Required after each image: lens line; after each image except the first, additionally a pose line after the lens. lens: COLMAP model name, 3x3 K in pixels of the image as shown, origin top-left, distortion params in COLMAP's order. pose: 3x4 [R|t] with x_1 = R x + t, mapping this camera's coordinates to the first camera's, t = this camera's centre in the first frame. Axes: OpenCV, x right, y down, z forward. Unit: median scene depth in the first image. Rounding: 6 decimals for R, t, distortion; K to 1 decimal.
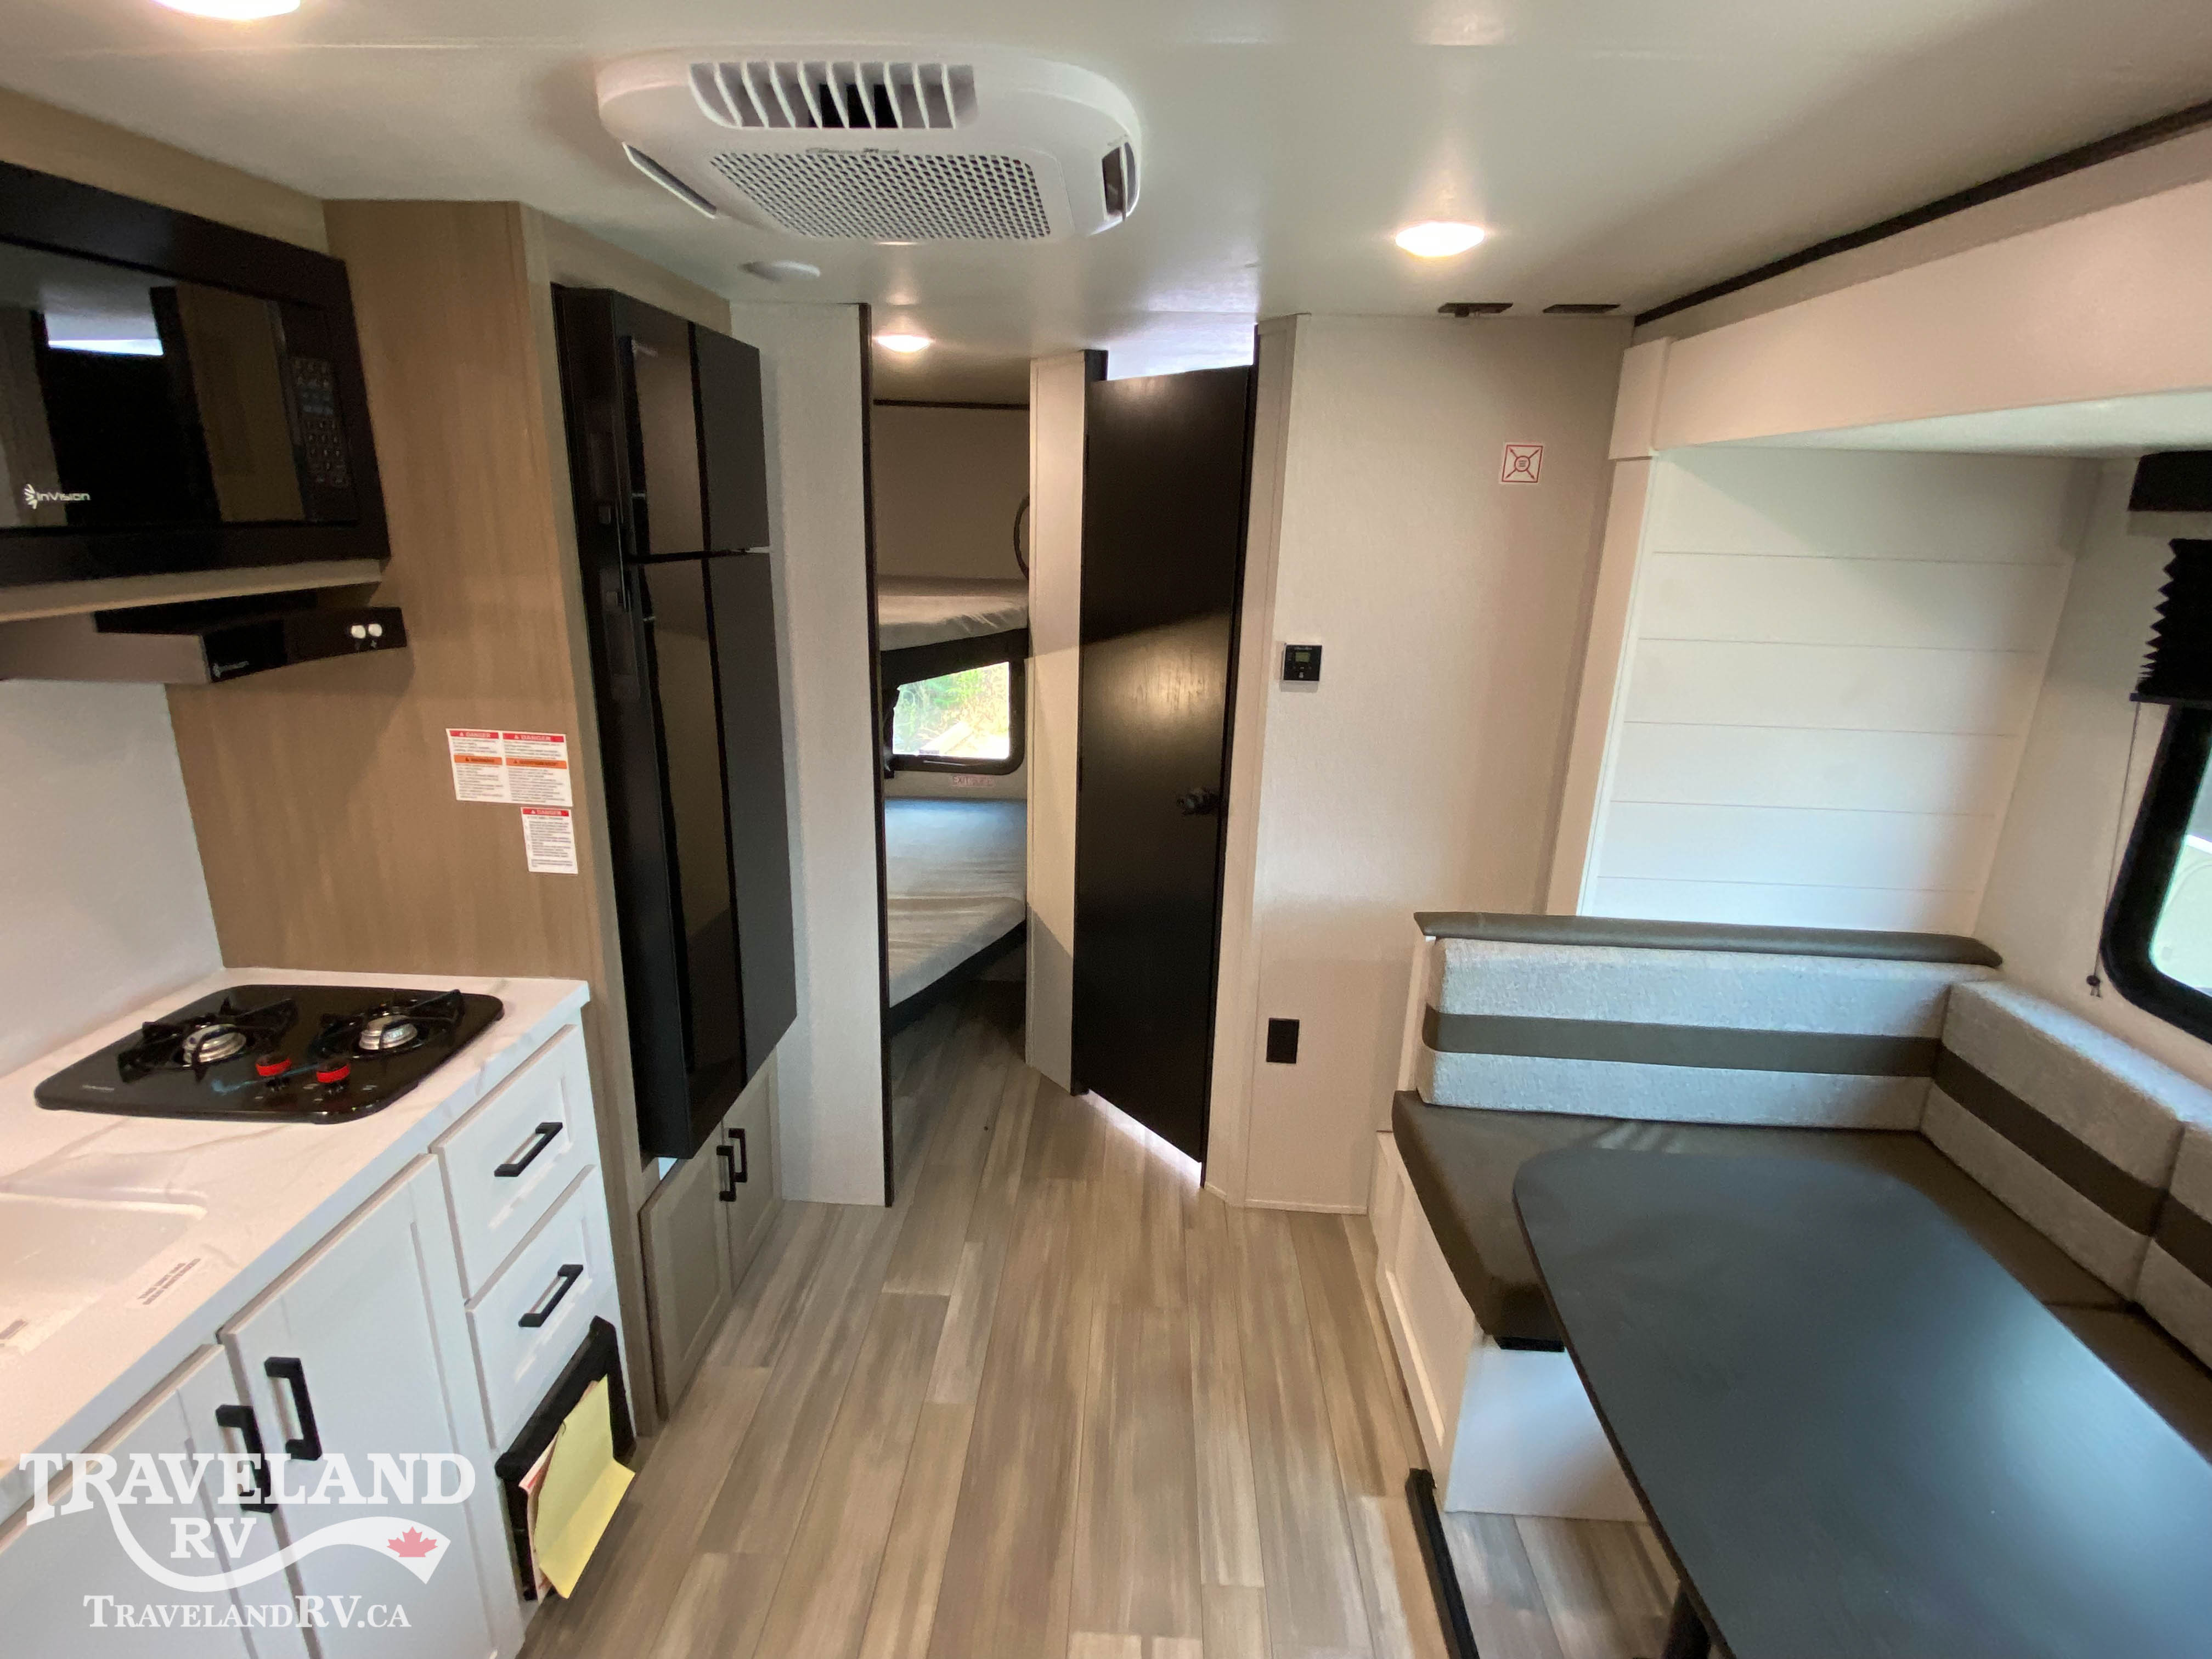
lens RADIAL K [[1030.5, 0, 1105.2], [0, 1030.5, 823.1], [0, 0, 1]] dist [-0.001920, -0.021624]
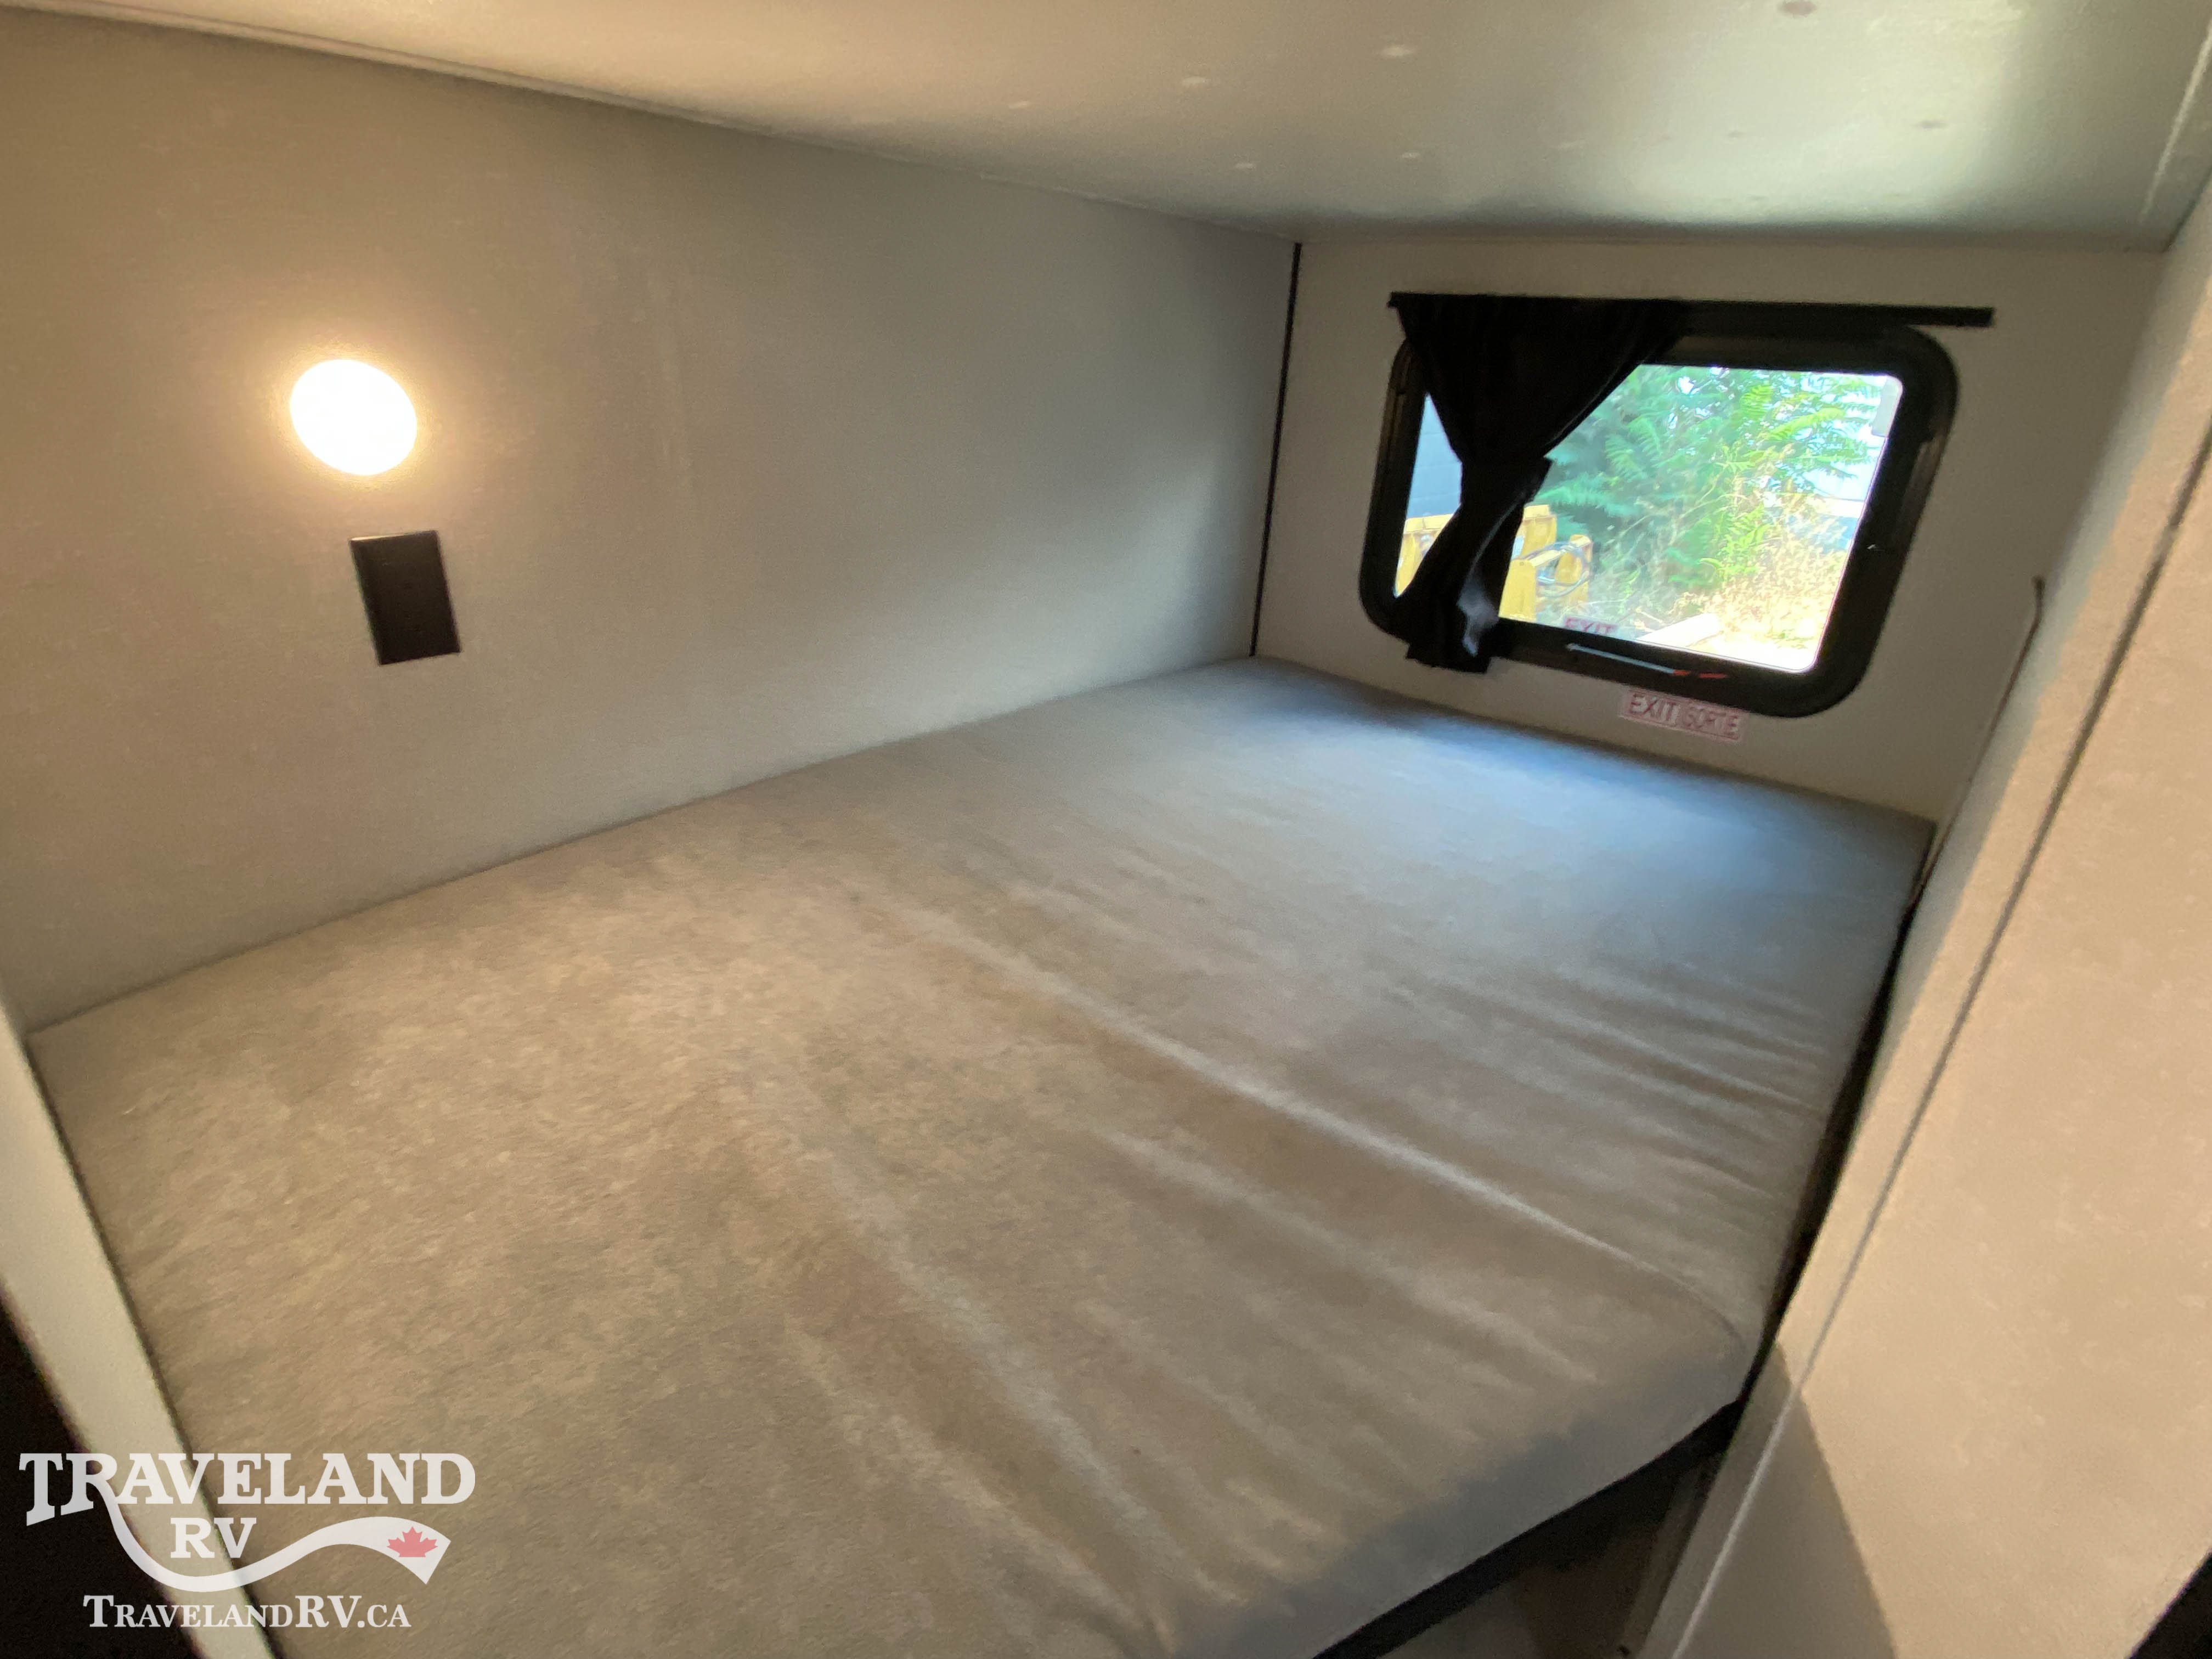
lens RADIAL K [[1066.9, 0, 1099.0], [0, 1066.9, 826.6], [0, 0, 1]] dist [0.034839, -0.031307]
pose [[0.787306, 0.258078, -0.559951, -0.173590], [-0.193266, 0.965711, 0.173353, -0.074728], [0.585489, -0.028263, 0.810188, 1.448873]]
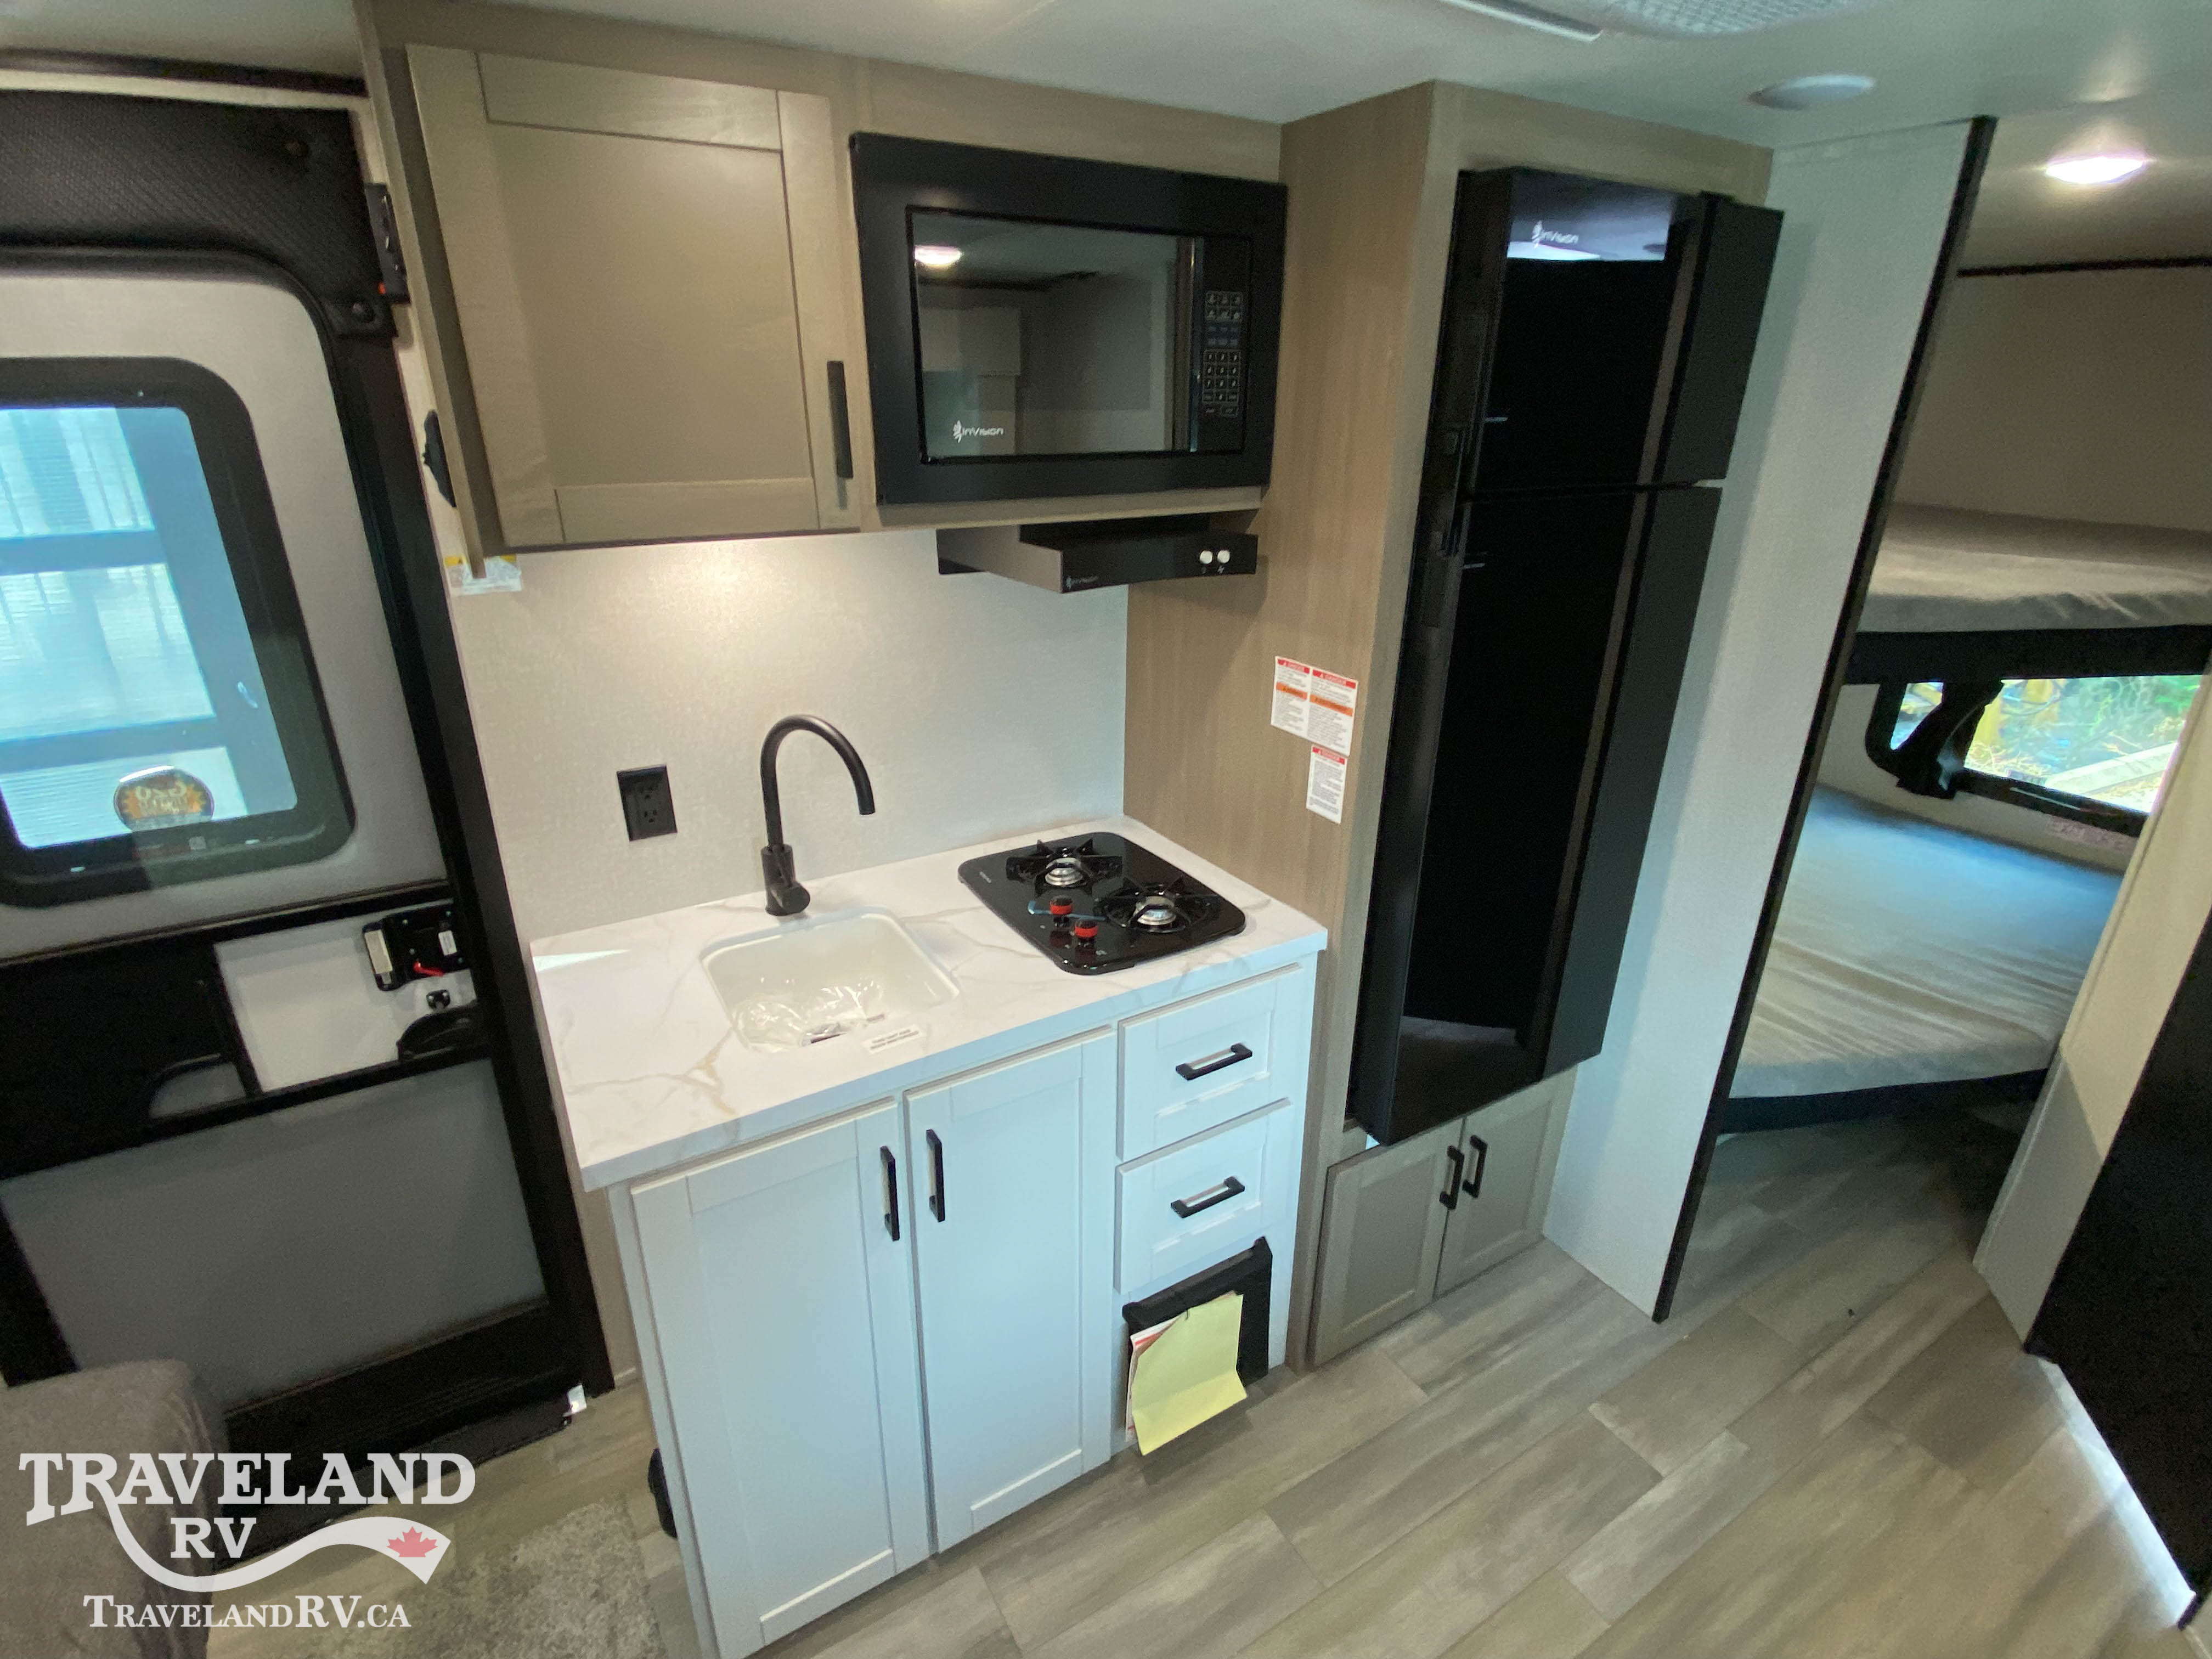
lens RADIAL K [[1066.9, 0, 1099.0], [0, 1066.9, 826.6], [0, 0, 1]] dist [0.034839, -0.031307]
pose [[0.554290, 0.286085, -0.781612, 0.151551], [-0.226405, 0.955487, 0.189169, -0.088246], [0.800939, 0.072106, 0.594388, 0.219494]]
